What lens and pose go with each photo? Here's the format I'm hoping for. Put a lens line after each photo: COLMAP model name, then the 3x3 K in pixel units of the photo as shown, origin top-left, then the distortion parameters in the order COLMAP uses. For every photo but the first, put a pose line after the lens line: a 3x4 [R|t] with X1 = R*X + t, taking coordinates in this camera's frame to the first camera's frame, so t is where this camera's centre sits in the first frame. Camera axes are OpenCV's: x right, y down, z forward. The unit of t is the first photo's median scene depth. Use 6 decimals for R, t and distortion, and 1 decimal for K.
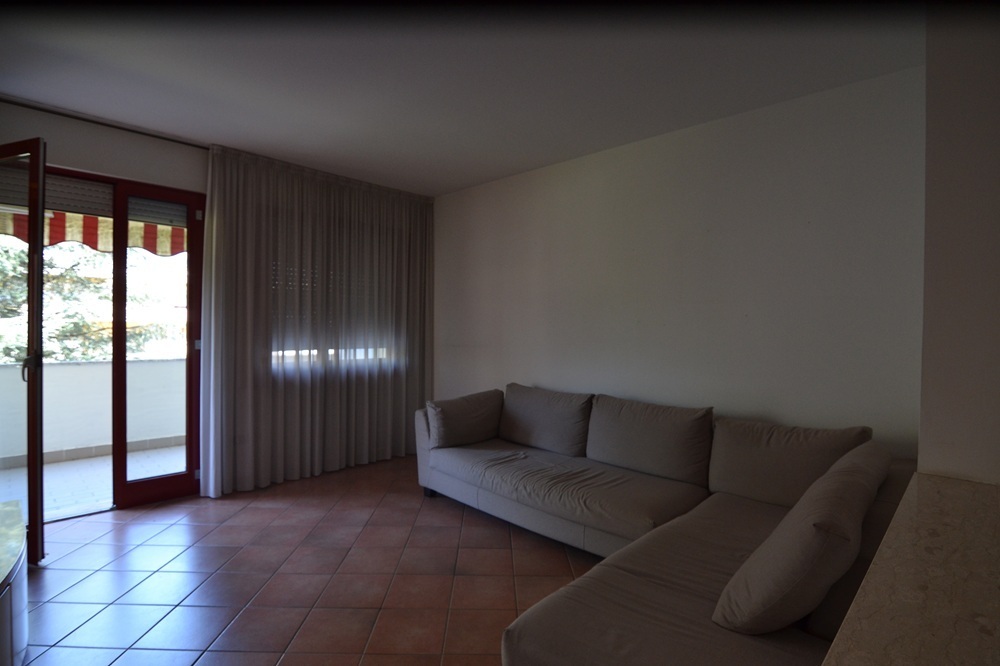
lens RADIAL K [[488.2, 0, 496.2], [0, 488.2, 331.7], [0, 0, 1]] dist [-0.014961, -0.005059]
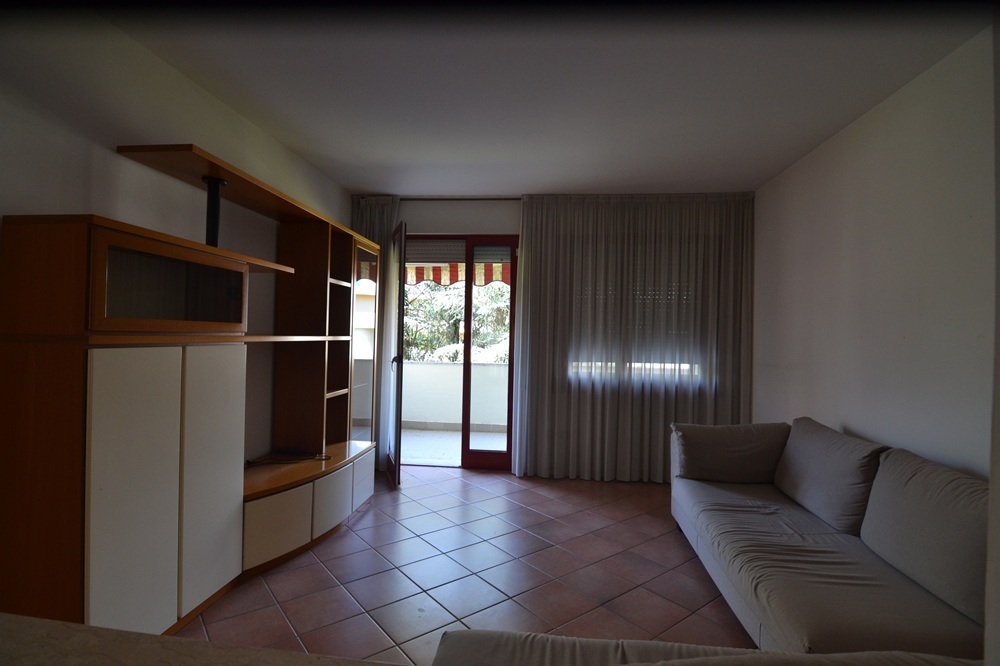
lens RADIAL K [[488.2, 0, 497.6], [0, 488.2, 334.7], [0, 0, 1]] dist [-0.014961, -0.005059]
pose [[0.616015, 0.000835, -0.787734, 0.371908], [-0.017655, 0.999763, -0.012747, -0.006063], [0.787536, 0.021760, 0.615884, 0.175115]]
